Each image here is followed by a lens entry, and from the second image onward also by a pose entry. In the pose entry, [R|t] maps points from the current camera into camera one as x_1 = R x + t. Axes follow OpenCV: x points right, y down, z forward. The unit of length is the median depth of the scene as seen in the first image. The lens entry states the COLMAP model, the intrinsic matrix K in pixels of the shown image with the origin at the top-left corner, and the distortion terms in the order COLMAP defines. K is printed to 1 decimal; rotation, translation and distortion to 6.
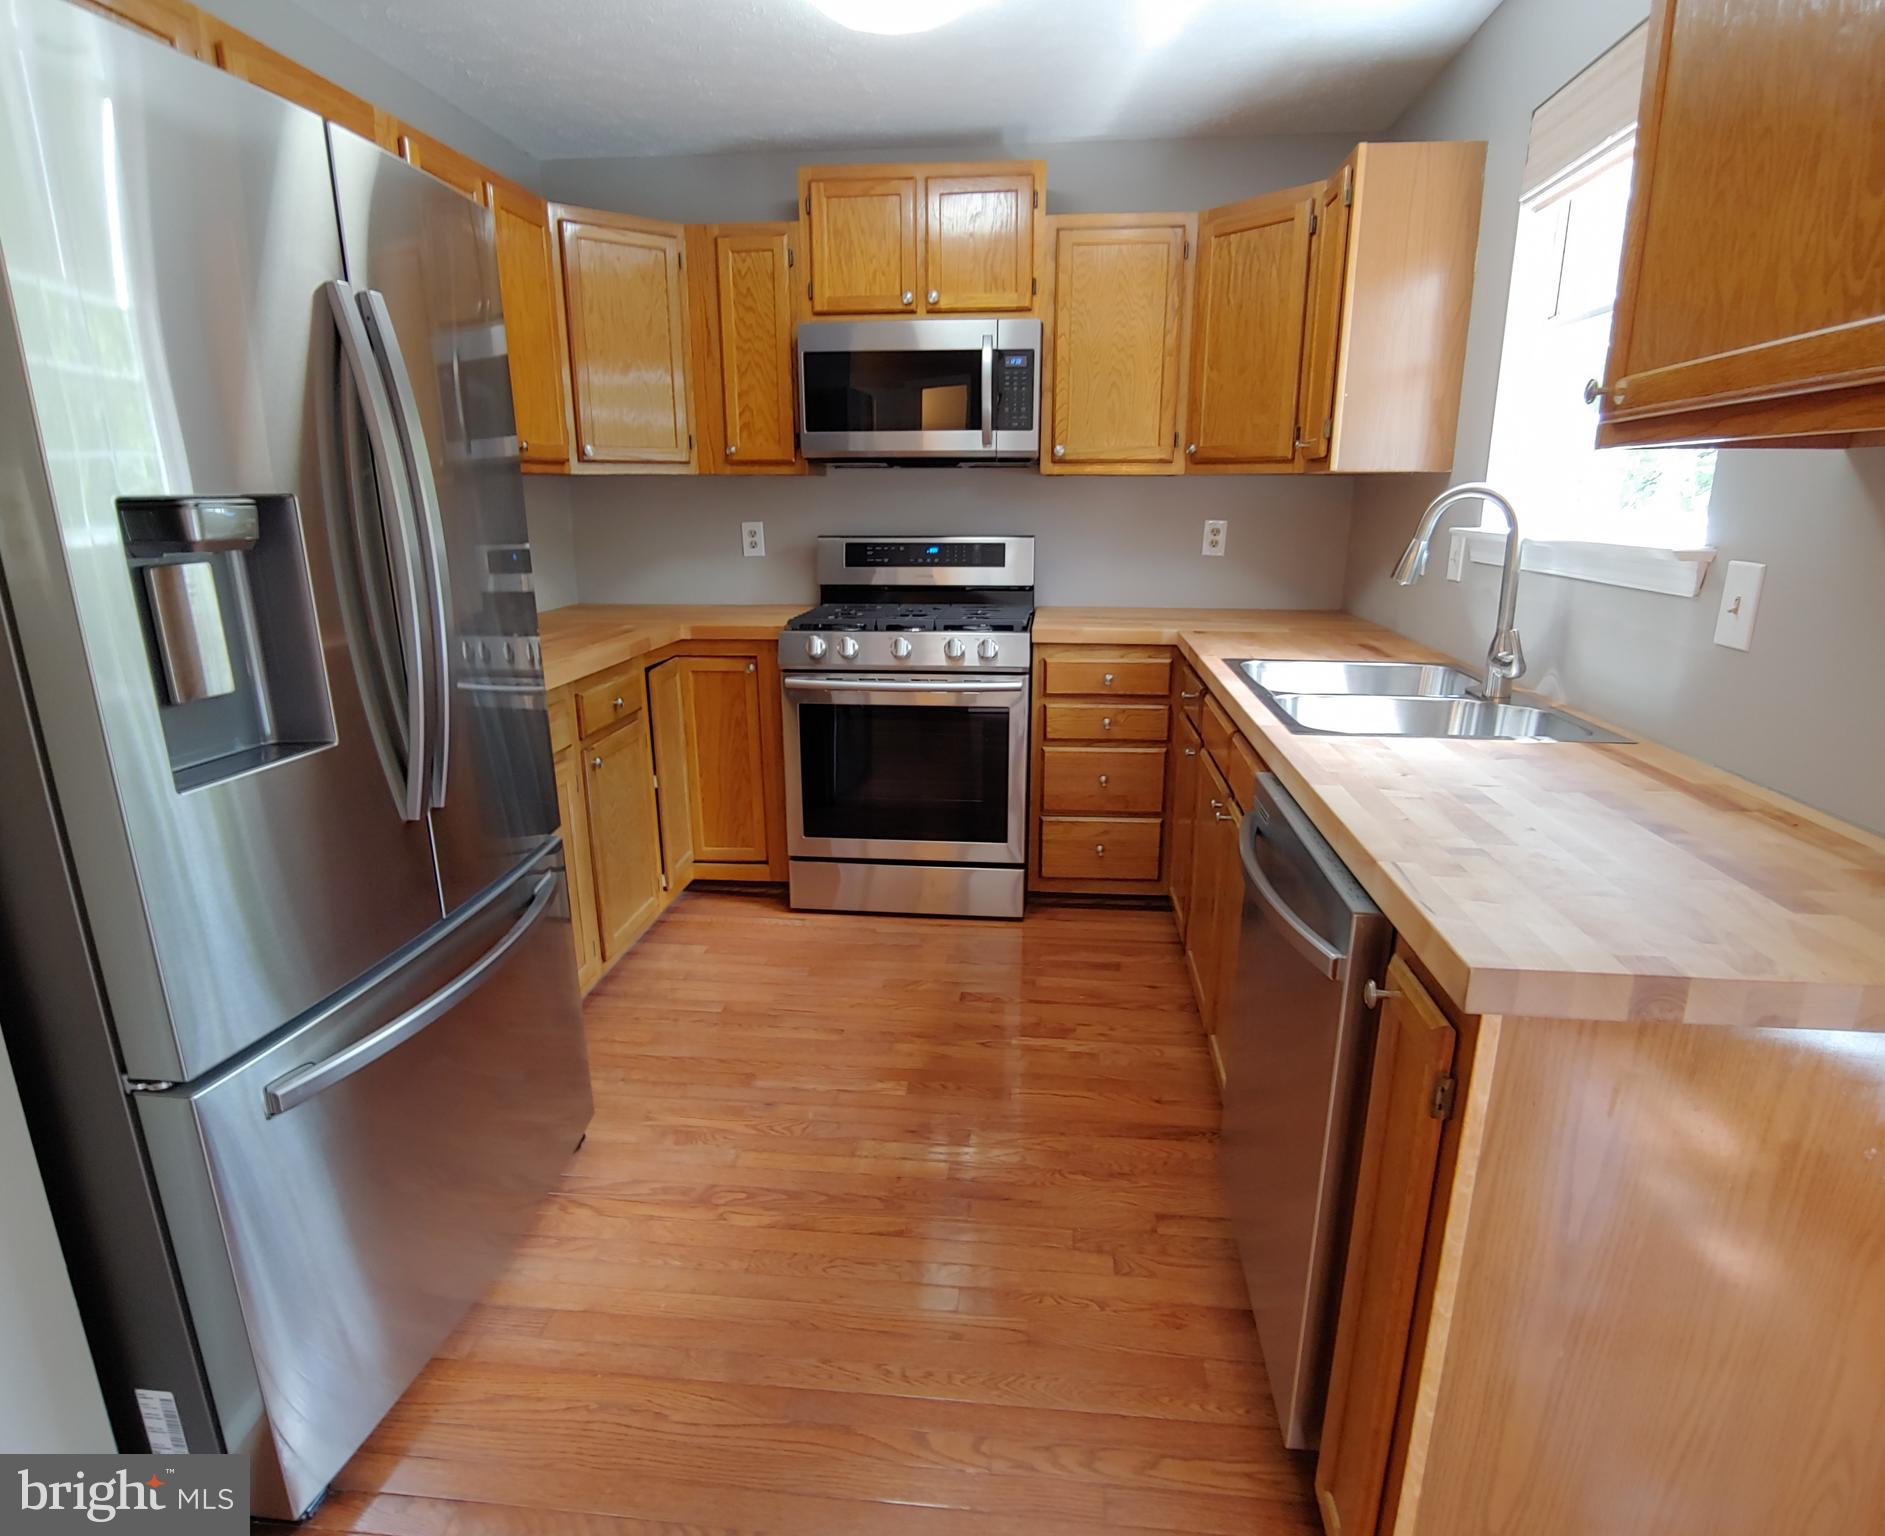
lens RADIAL K [[1031.1, 0, 942.5], [0, 1031.1, 768.0], [0, 0, 1]] dist [-0.017754, -0.000440]
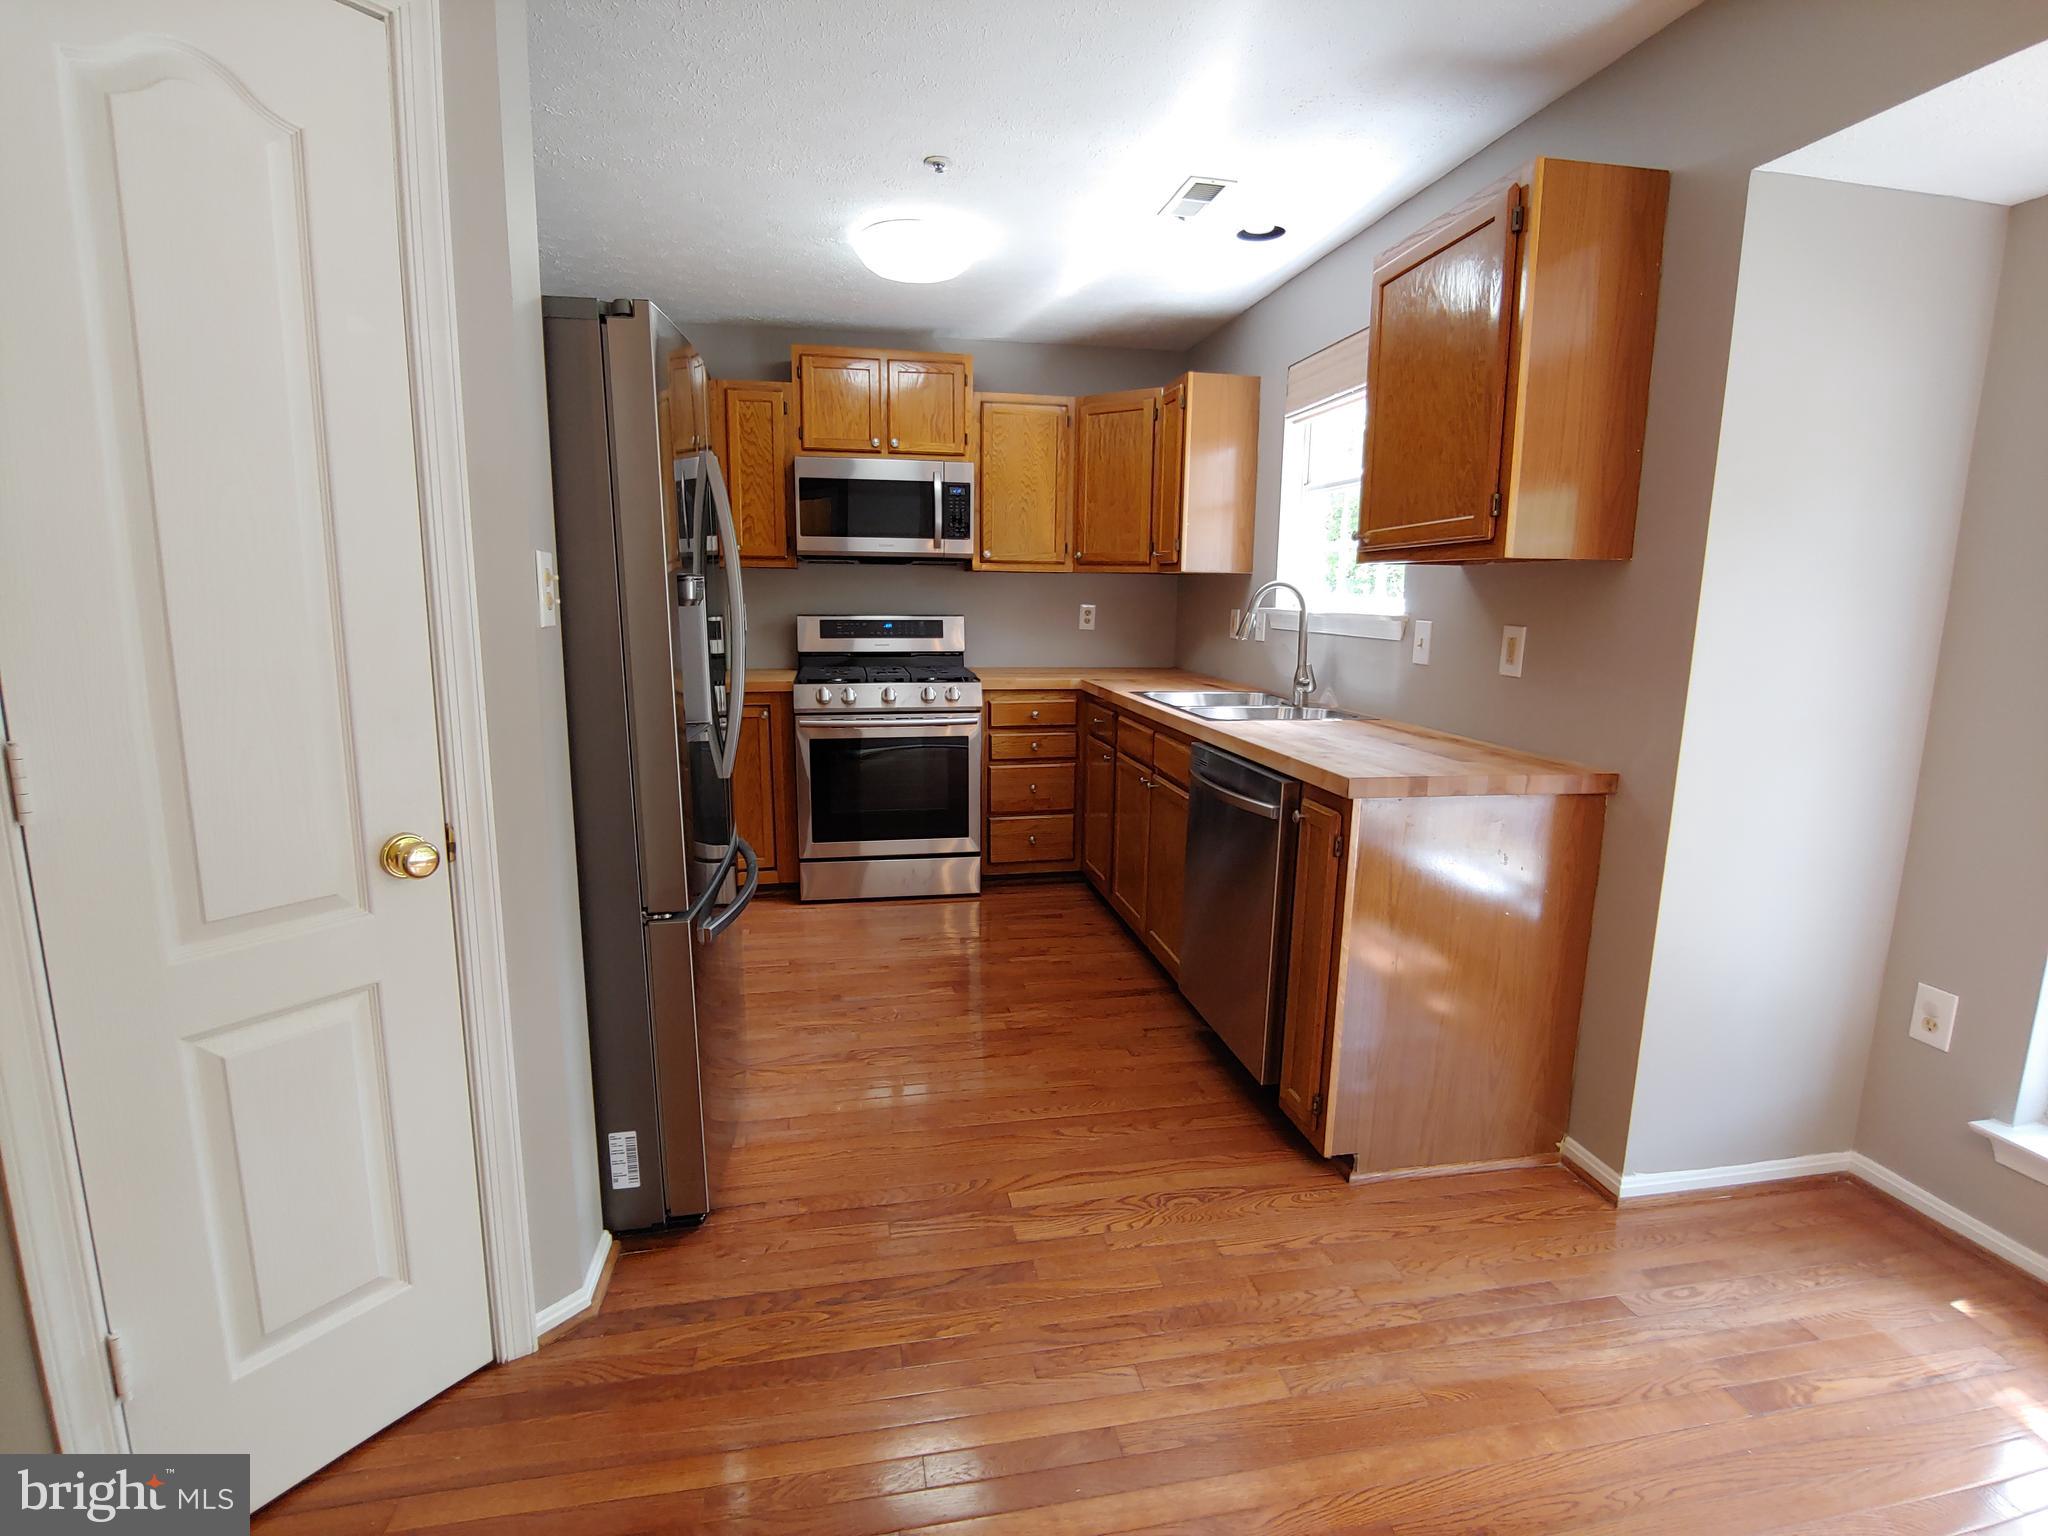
lens RADIAL K [[977.4, 0, 1023.7], [0, 977.4, 758.0], [0, 0, 1]] dist [-0.021218, 0.000325]
pose [[0.958413, -0.036041, 0.283100, -0.232384], [0.060902, 0.994972, -0.079510, 0.077356], [-0.278811, 0.093445, 0.955789, -0.261806]]
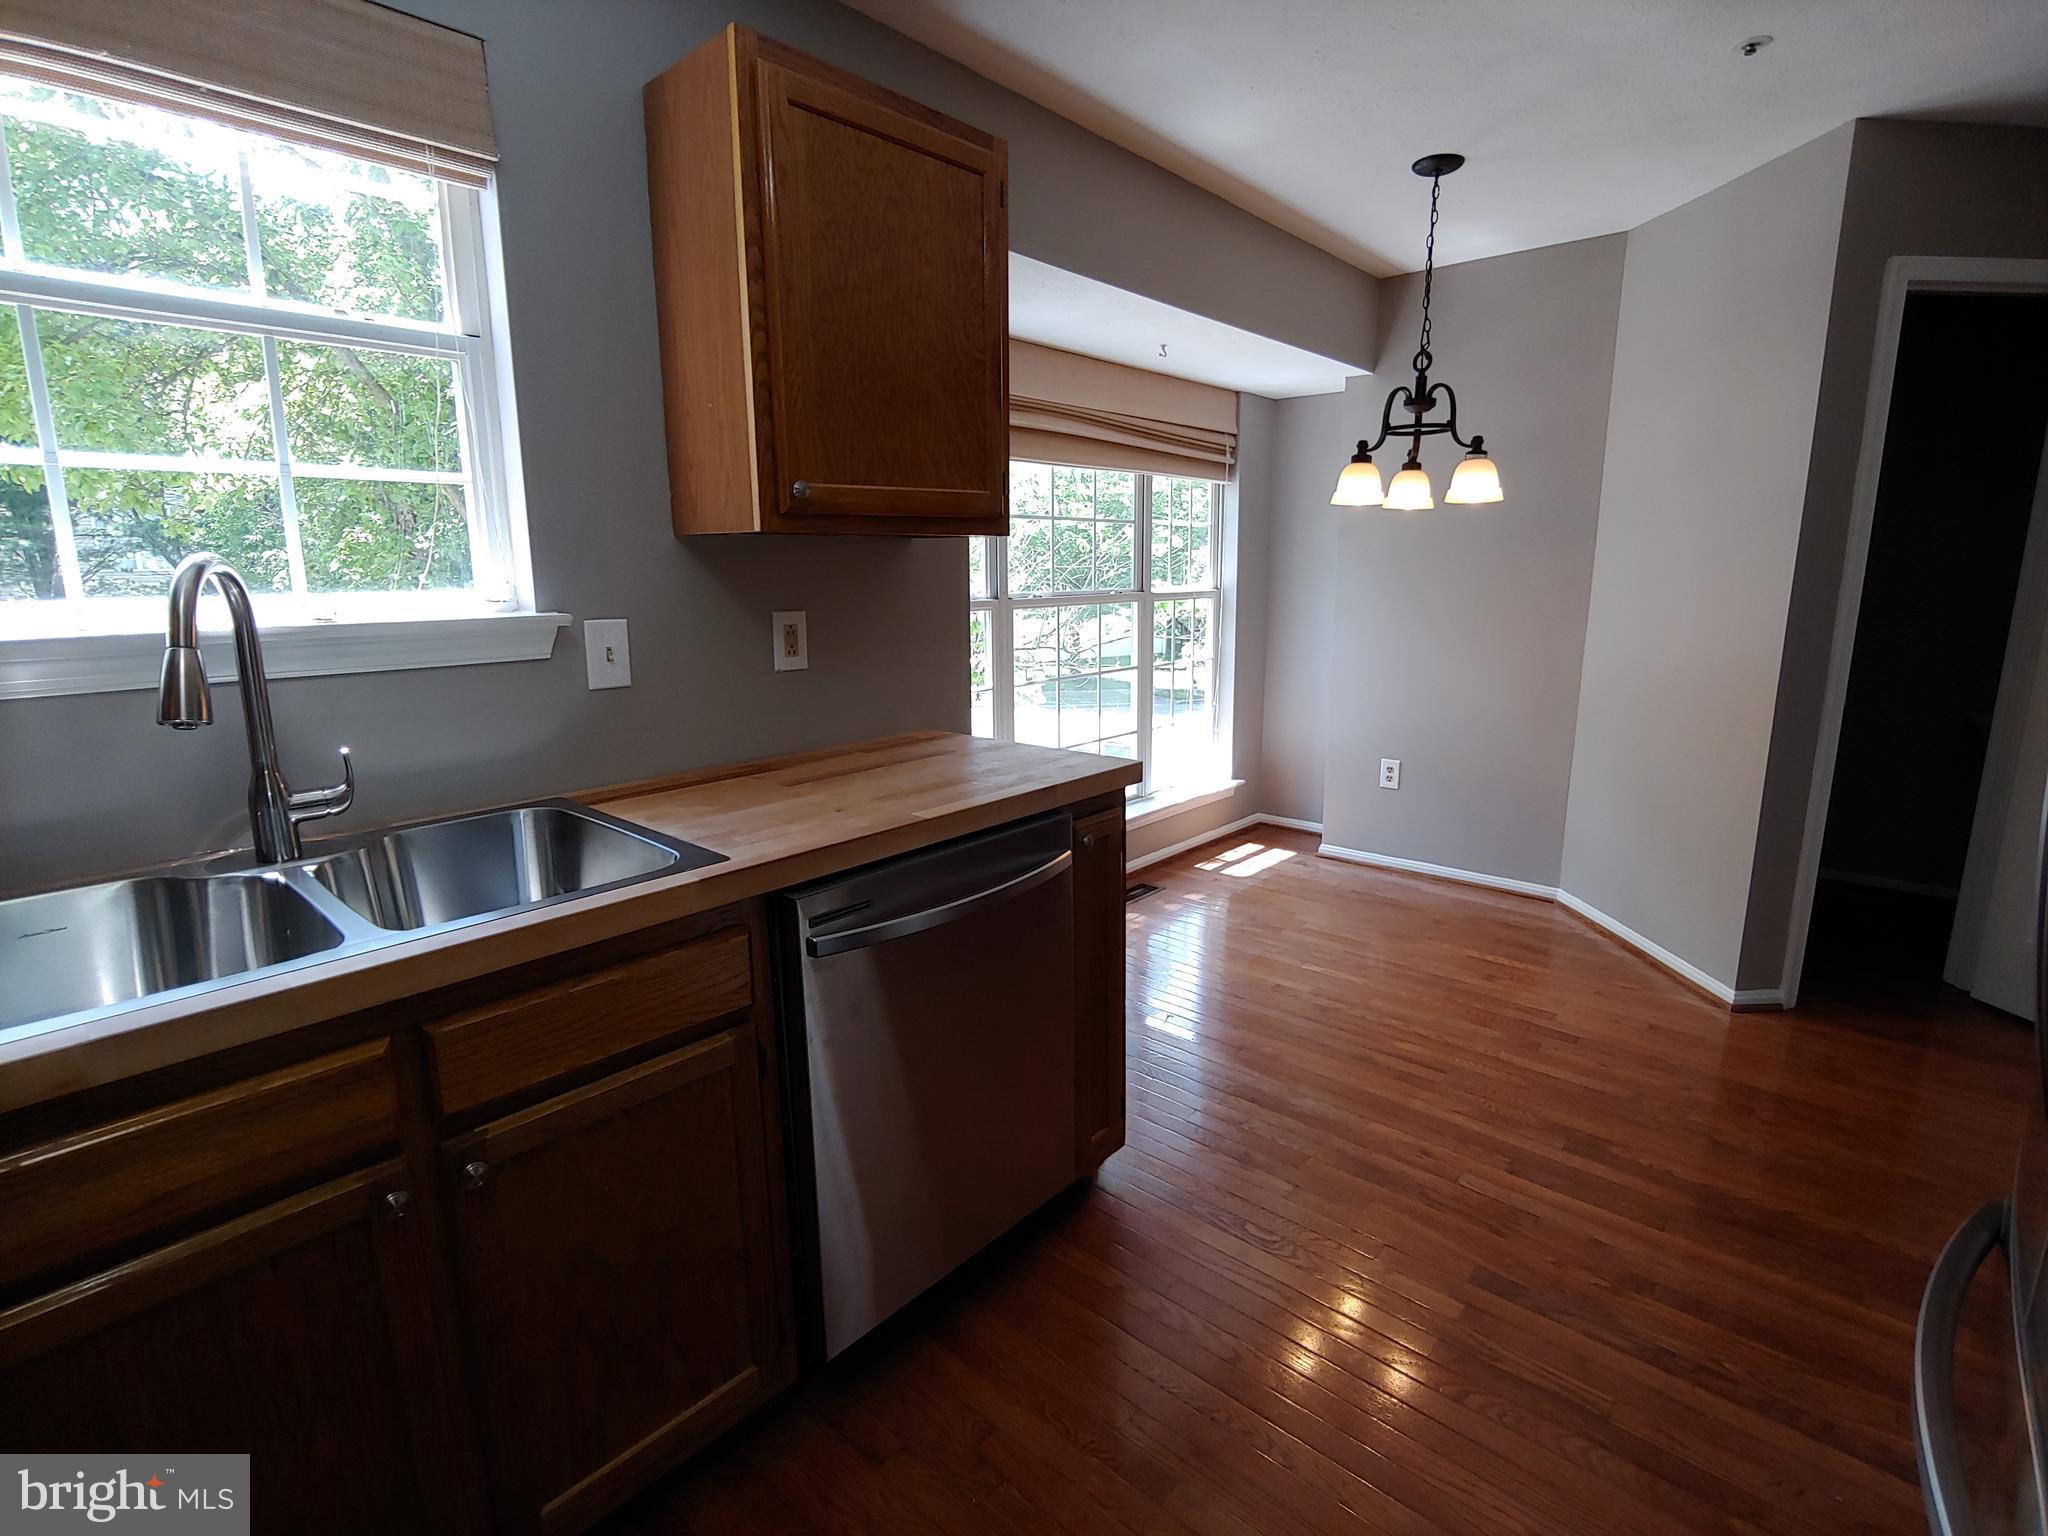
lens RADIAL K [[977.4, 0, 1023.7], [0, 977.4, 758.0], [0, 0, 1]] dist [-0.021218, 0.000325]
pose [[-0.807697, -0.108768, 0.579479, -0.149087], [0.159714, 0.905727, 0.392619, -0.221347], [-0.567554, 0.409668, -0.714181, 0.828374]]
